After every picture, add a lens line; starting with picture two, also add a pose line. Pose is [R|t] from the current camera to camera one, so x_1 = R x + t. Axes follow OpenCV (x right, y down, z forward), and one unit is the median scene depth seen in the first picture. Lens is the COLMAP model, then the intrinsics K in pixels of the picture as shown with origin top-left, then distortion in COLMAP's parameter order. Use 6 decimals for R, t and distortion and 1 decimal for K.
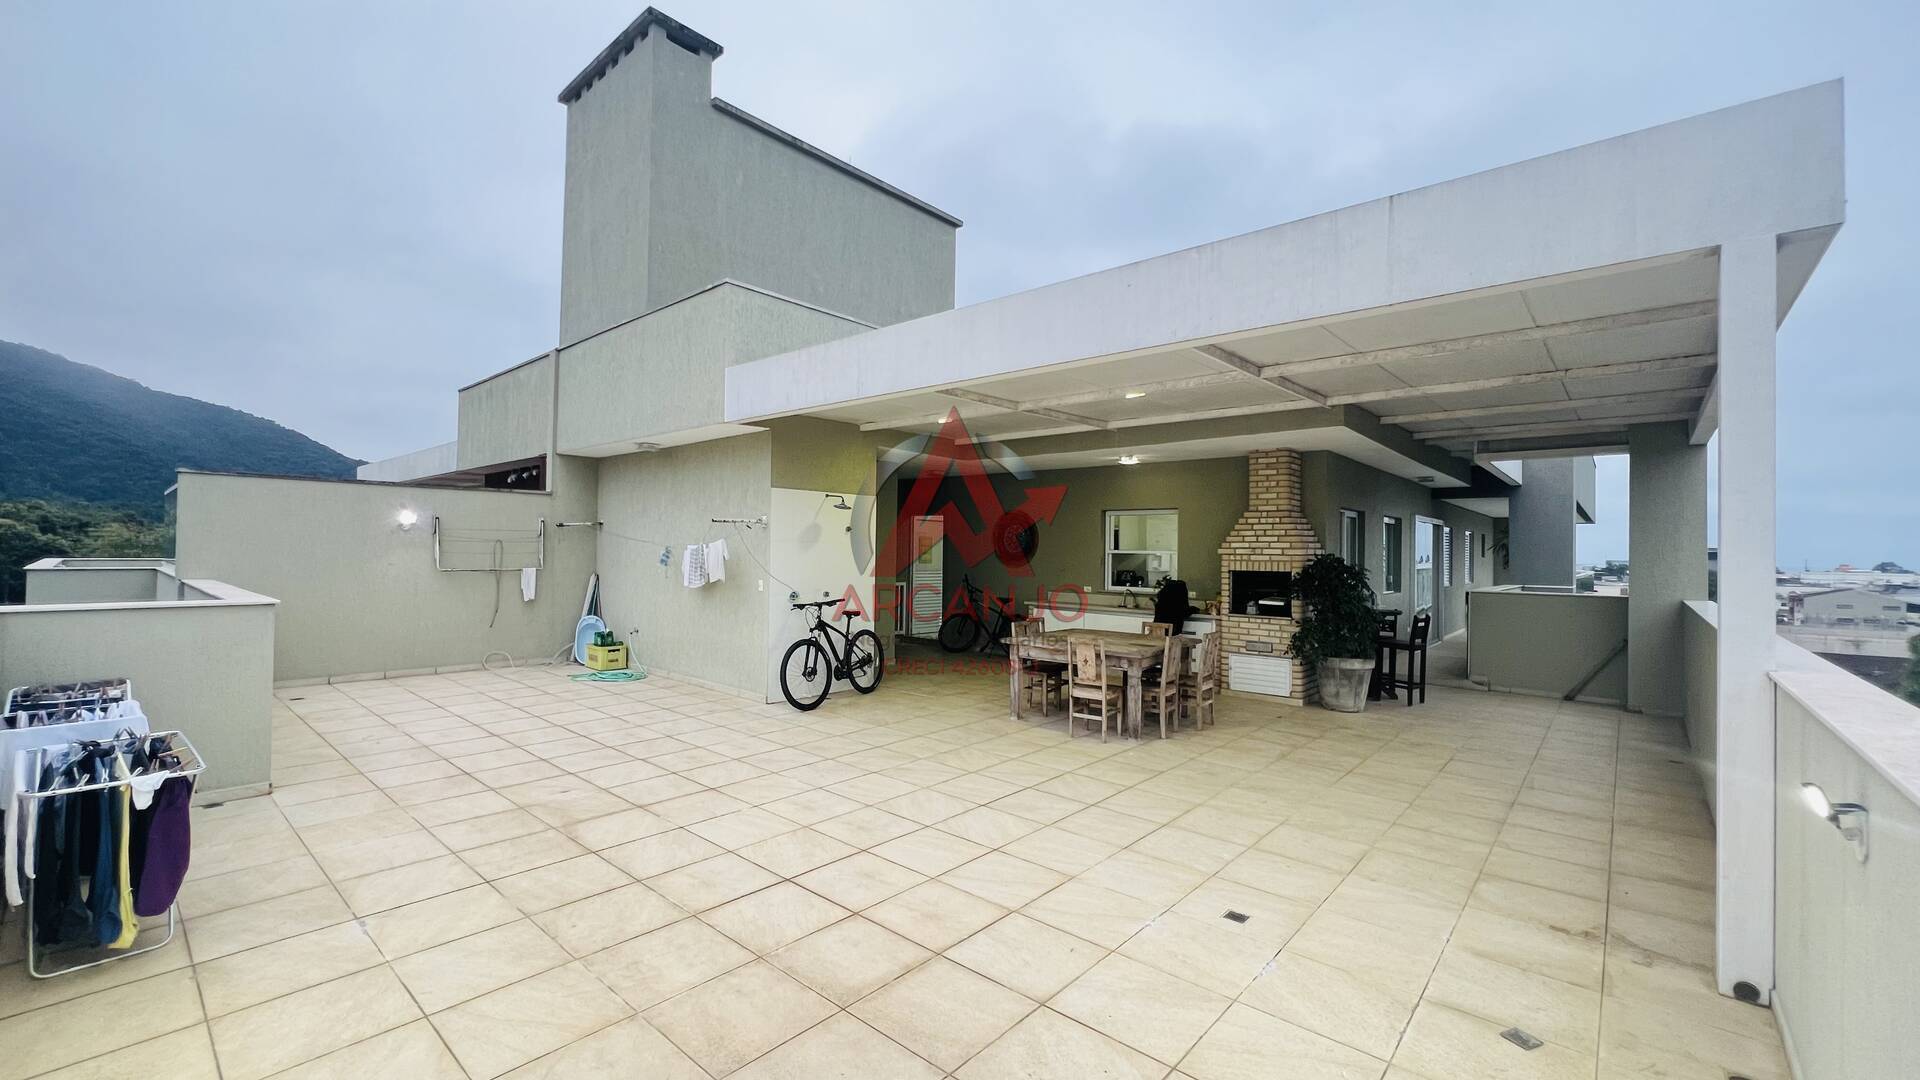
lens RADIAL K [[769.6, 0, 960.0], [0, 769.6, 540.0], [0, 0, 1]] dist [-0.000559, -0.000255]
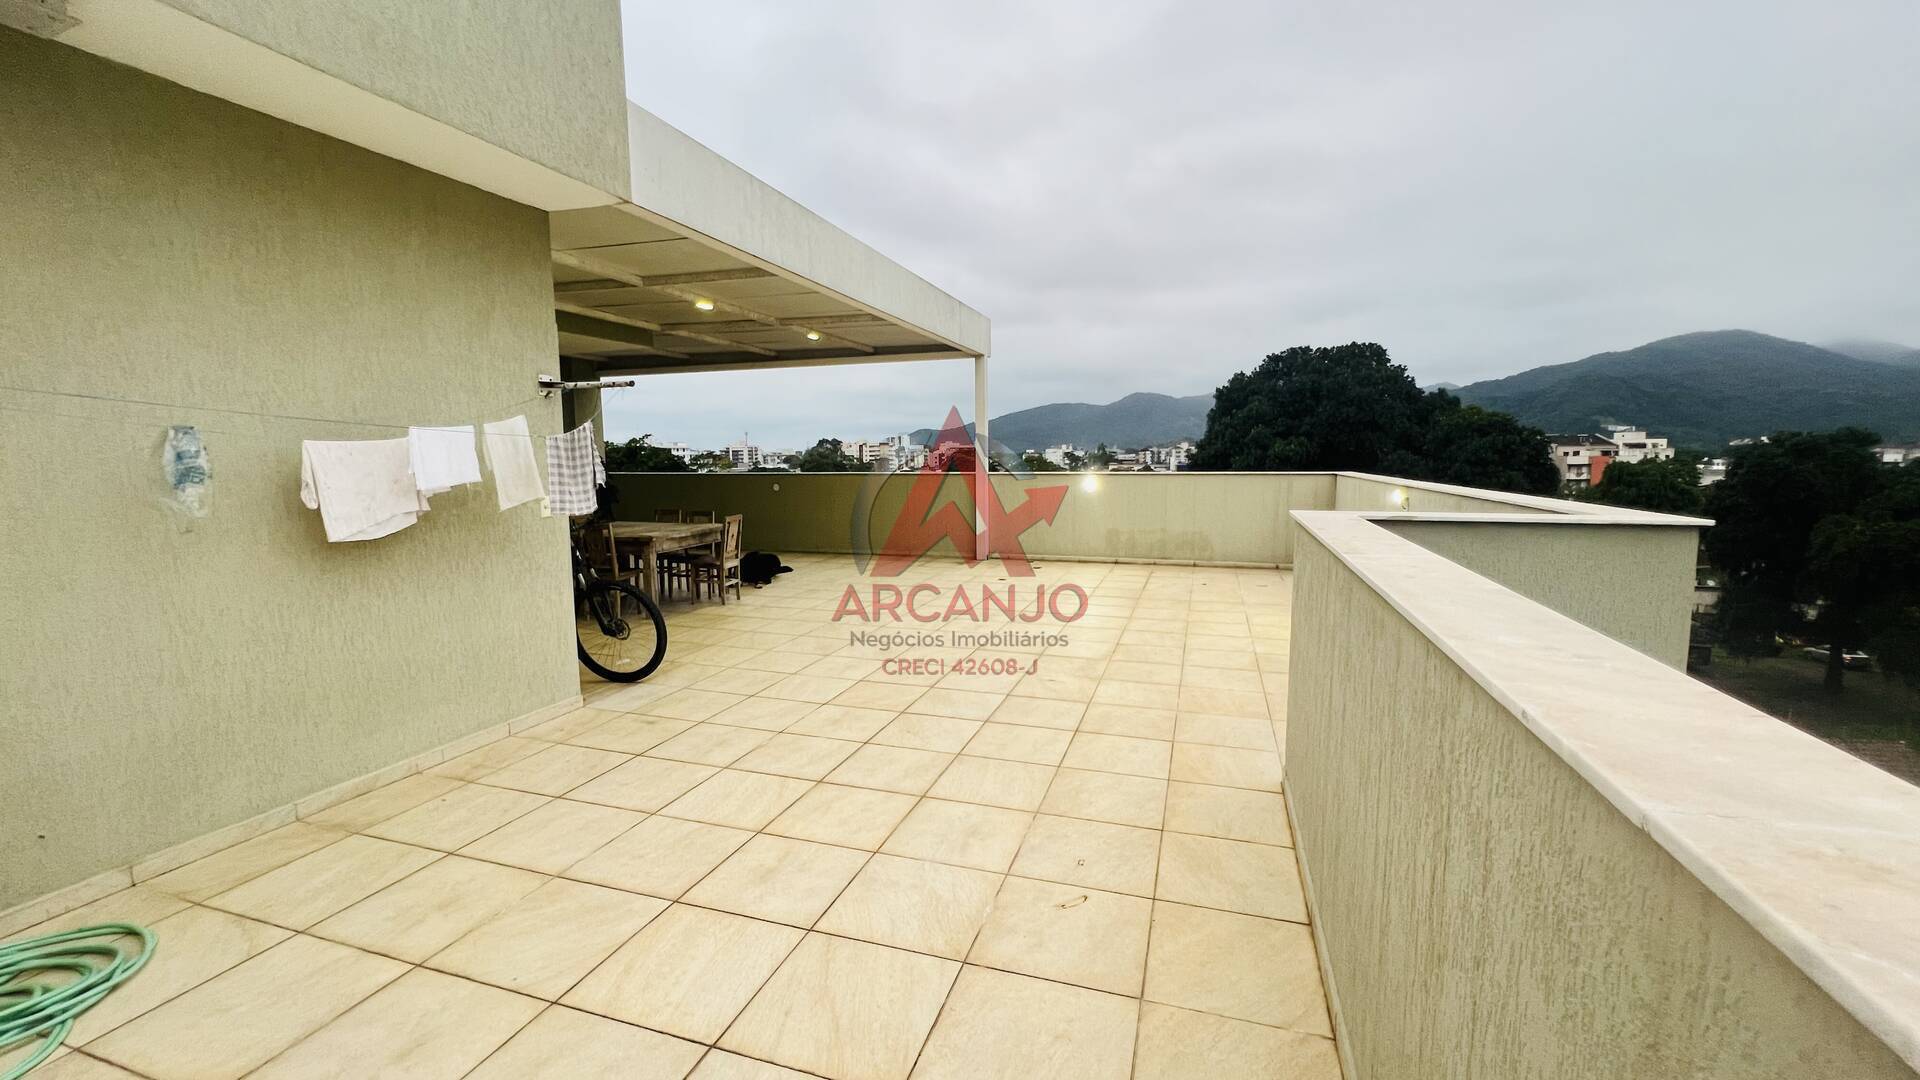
lens RADIAL K [[769.6, 0, 960.0], [0, 769.6, 540.0], [0, 0, 1]] dist [-0.000559, -0.000255]
pose [[-0.394052, -0.119972, 0.911224, -1.478864], [-0.005762, 0.991747, 0.128081, 0.021816], [-0.919070, 0.045220, -0.391491, 1.629338]]
